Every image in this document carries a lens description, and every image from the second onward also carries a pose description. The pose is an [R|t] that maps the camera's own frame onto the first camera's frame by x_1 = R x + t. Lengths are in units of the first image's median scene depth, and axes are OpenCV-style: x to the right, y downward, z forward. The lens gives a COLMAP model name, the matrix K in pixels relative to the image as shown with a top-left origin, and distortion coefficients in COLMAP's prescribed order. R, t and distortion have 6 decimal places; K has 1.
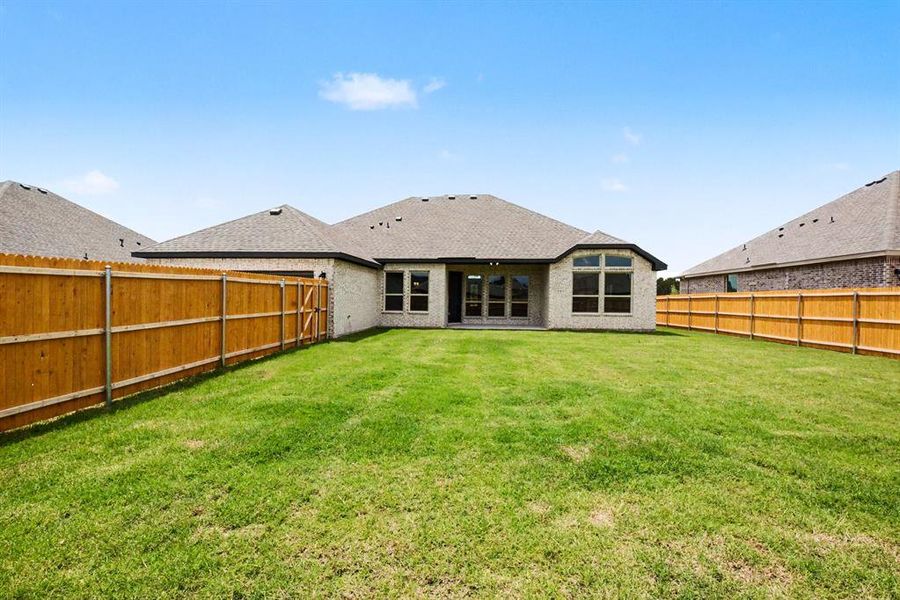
lens RADIAL K [[421.3, 0, 450.0], [0, 421.3, 300.0], [0, 0, 1]] dist [0.001550, 0.000082]
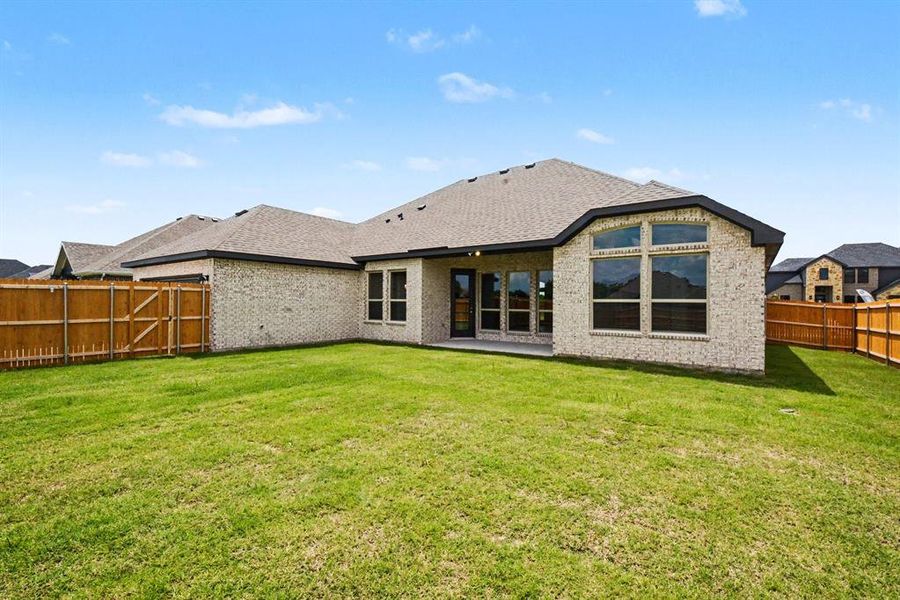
lens RADIAL K [[421.3, 0, 450.0], [0, 421.3, 300.0], [0, 0, 1]] dist [0.001550, 0.000082]
pose [[0.846046, -0.006039, -0.533076, 0.432101], [-0.000138, 0.999933, -0.011547, -0.003709], [0.533110, 0.009843, 0.845989, 0.406918]]
